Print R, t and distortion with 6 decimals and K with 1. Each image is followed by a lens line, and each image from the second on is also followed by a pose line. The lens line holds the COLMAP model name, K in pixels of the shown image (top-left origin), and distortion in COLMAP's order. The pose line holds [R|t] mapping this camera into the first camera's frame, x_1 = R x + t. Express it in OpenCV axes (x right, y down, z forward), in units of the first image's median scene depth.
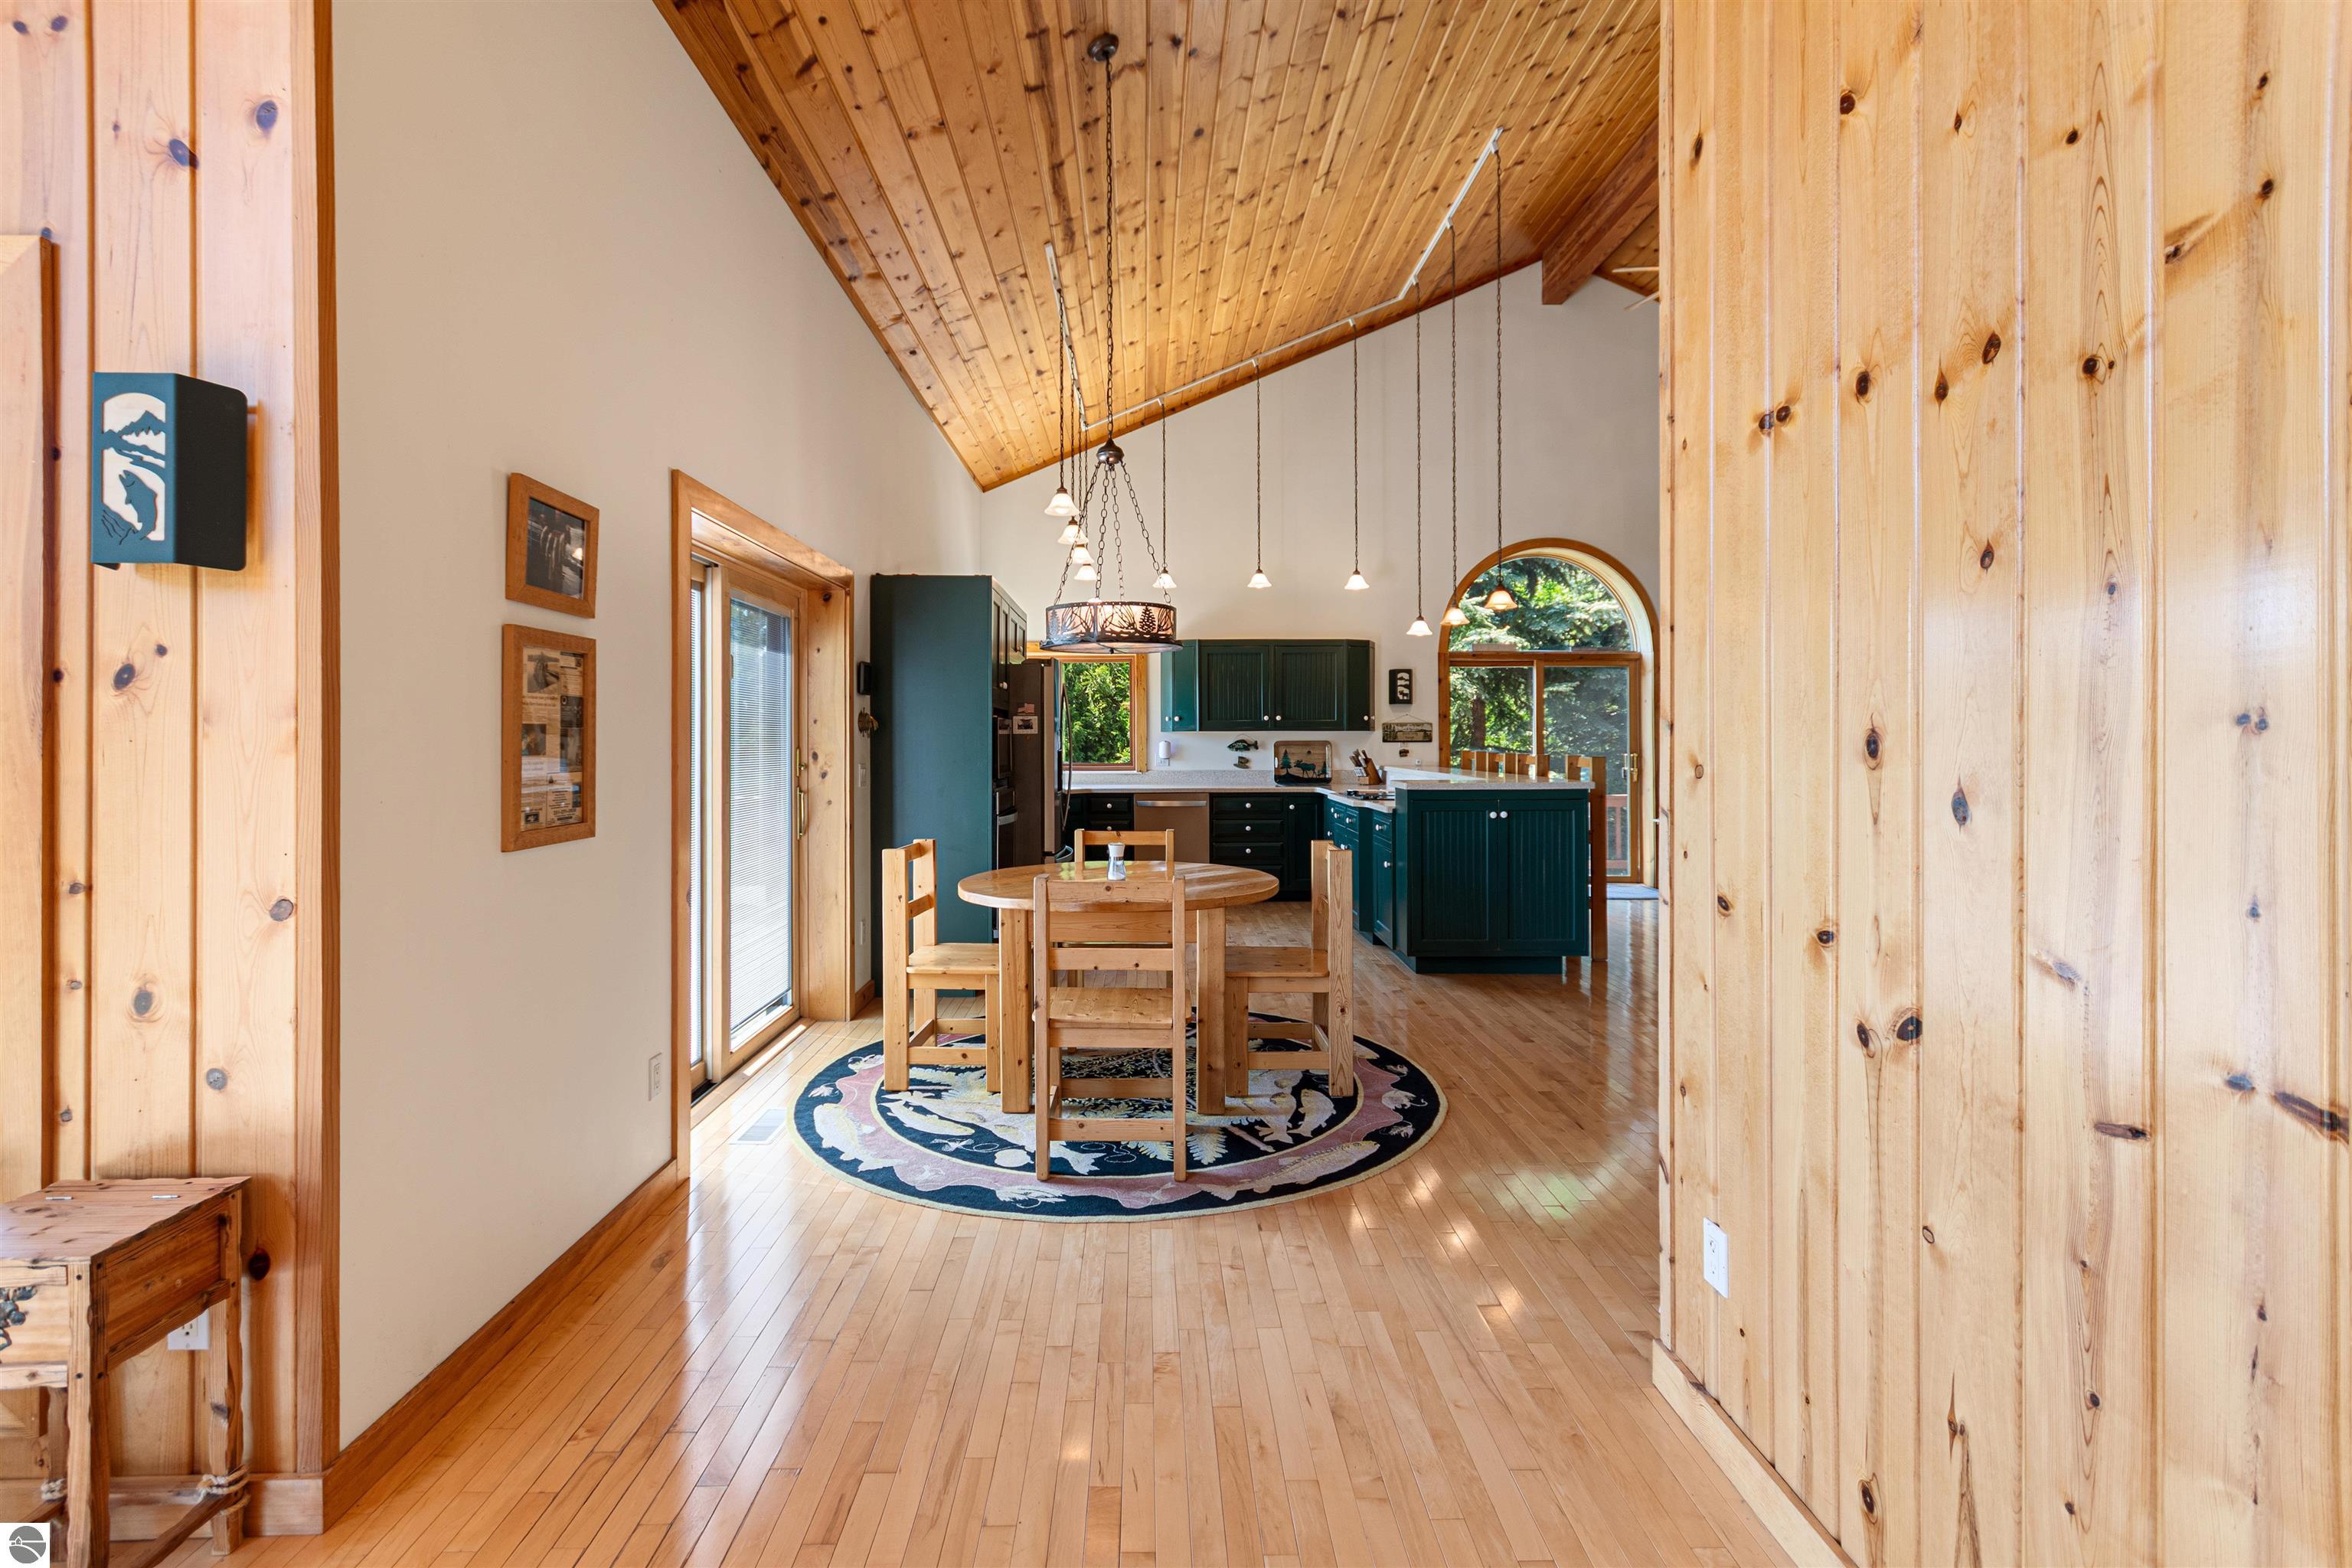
lens RADIAL K [[1055.2, 0, 1146.3], [0, 1055.2, 746.8], [0, 0, 1]] dist [0.001844, -0.000136]
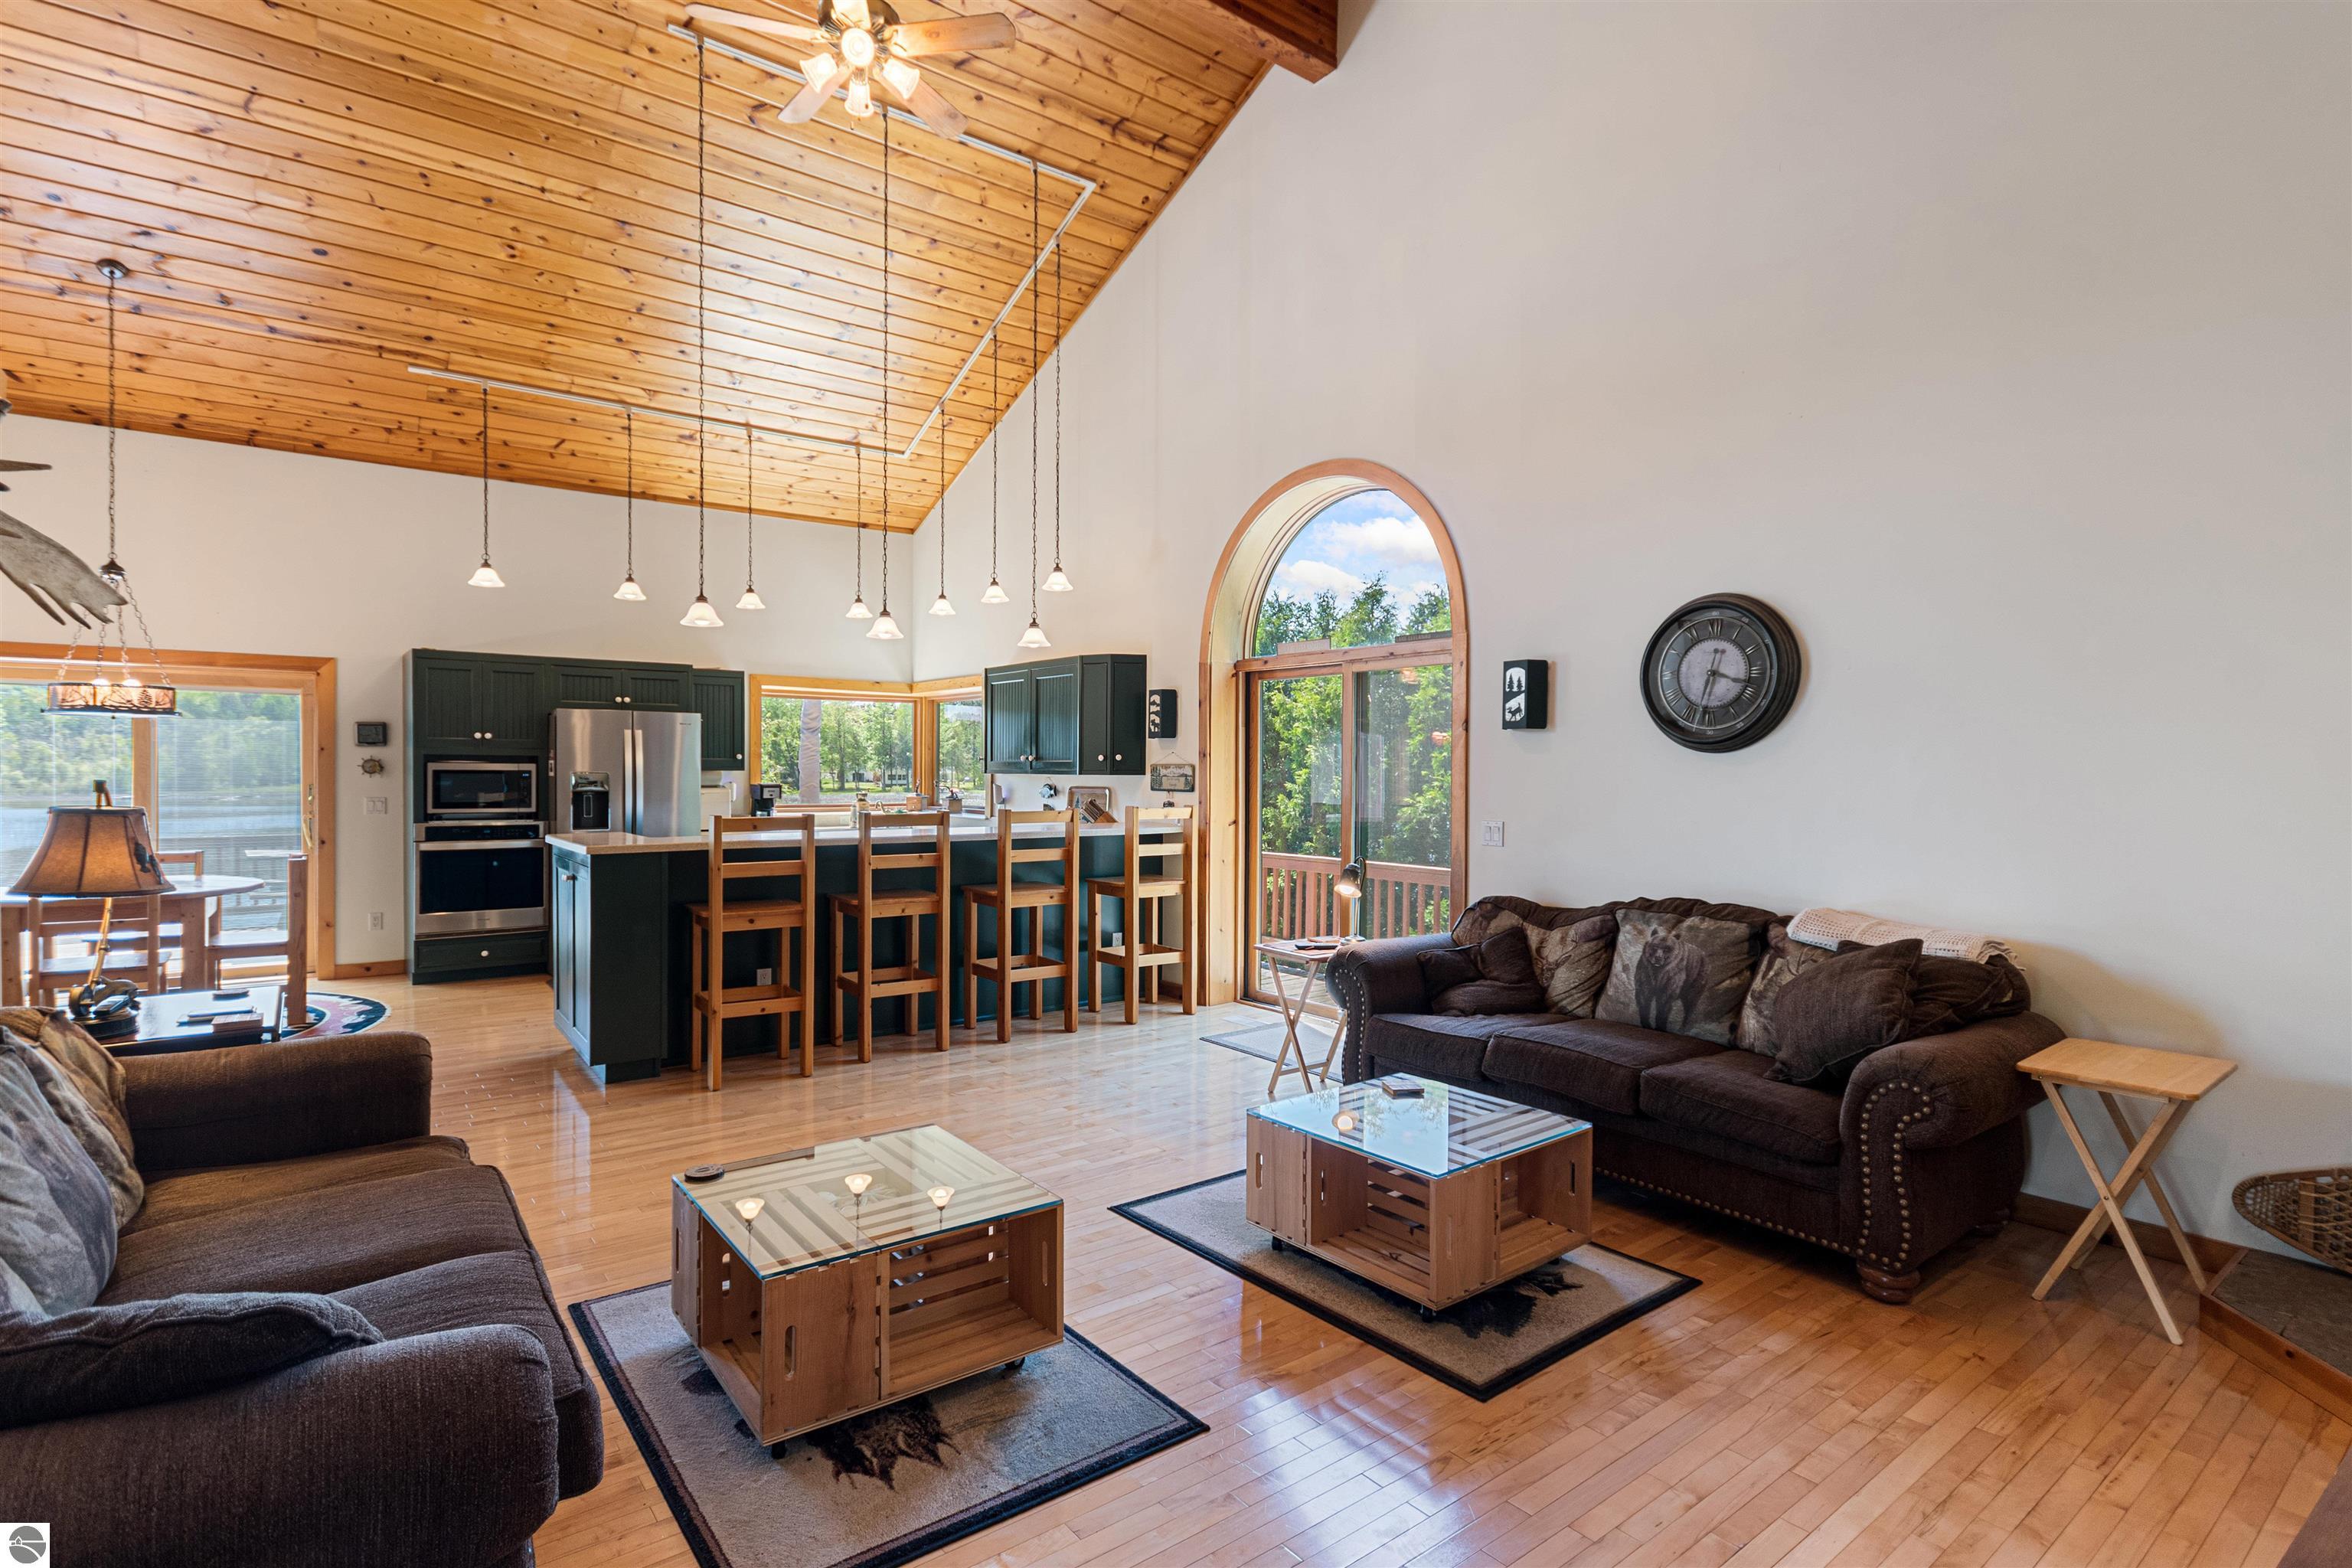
lens RADIAL K [[1176.5, 0, 1165.5], [0, 1176.5, 789.9], [0, 0, 1]] dist [0.002722, -0.004468]
pose [[0.600141, 0.021420, -0.799608, 1.881401], [-0.013456, 0.999770, 0.016683, -0.039656], [0.799781, 0.000747, 0.600291, 1.117683]]
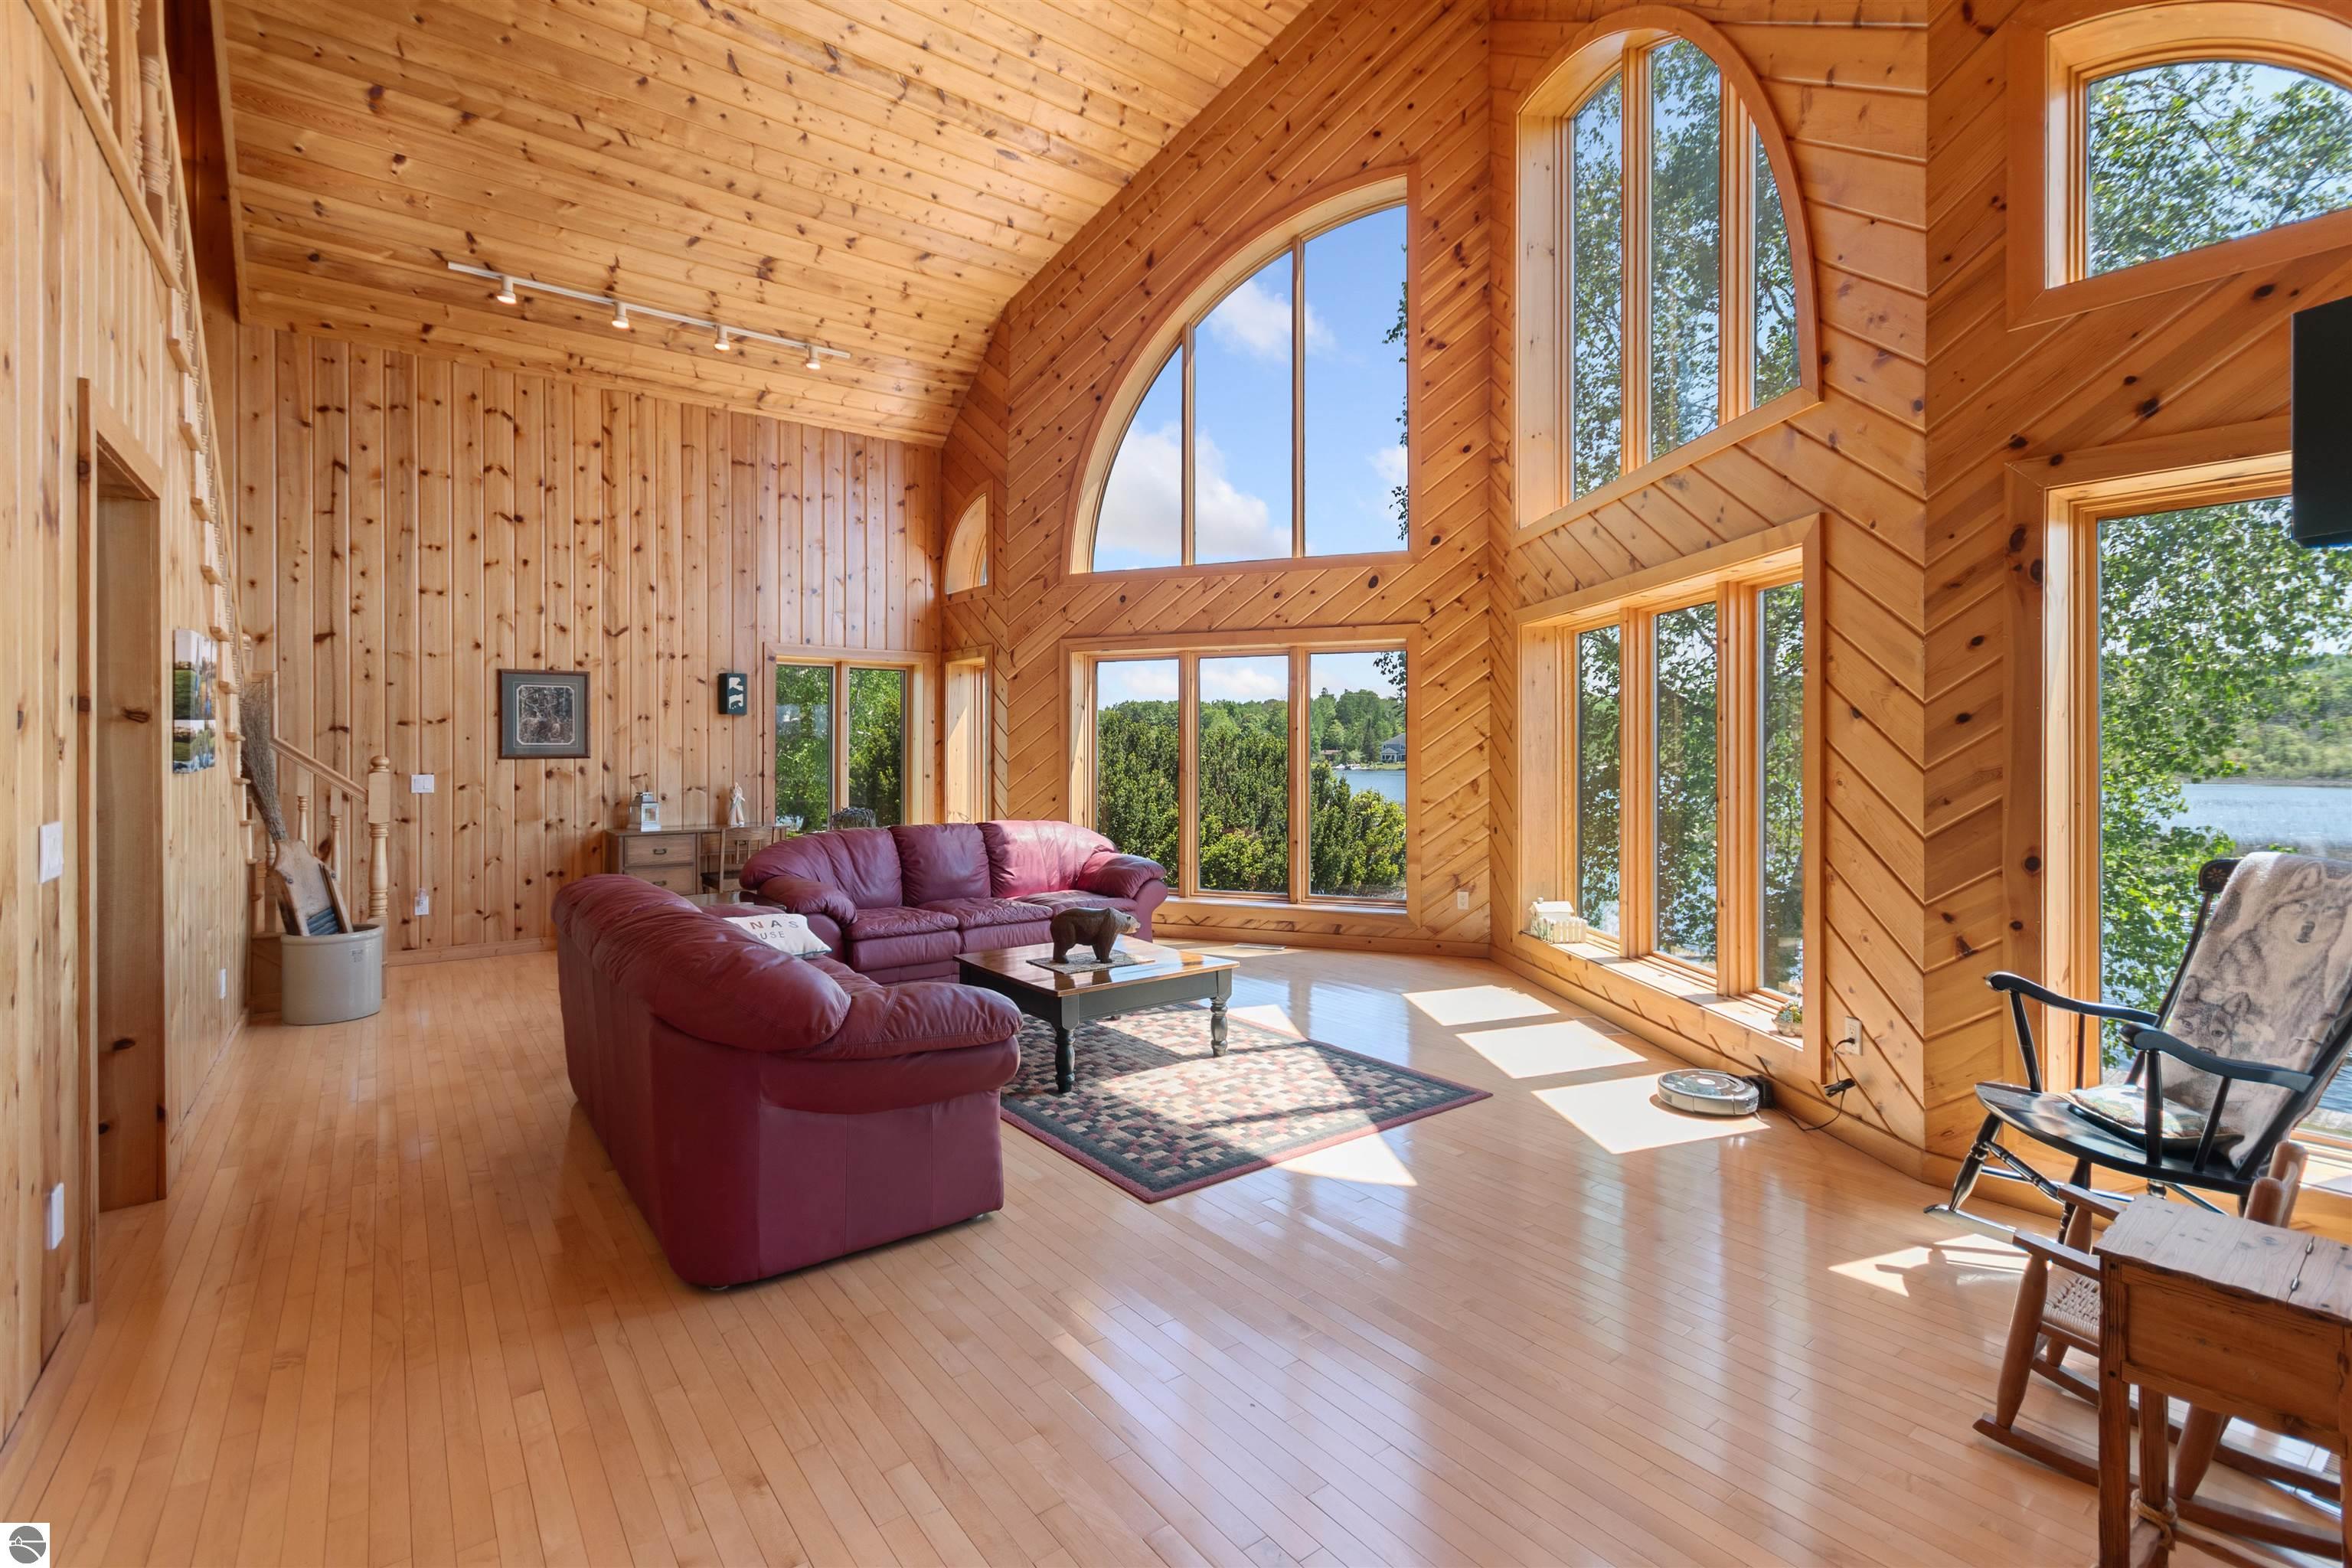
lens RADIAL K [[1055.2, 0, 1172.7], [0, 1055.2, 747.9], [0, 0, 1]] dist [0.001844, -0.000136]
pose [[-0.797657, 0.004474, -0.603095, 0.125593], [0.001156, 0.999982, 0.005889, -0.005248], [0.603111, 0.004000, -0.797647, 0.446307]]
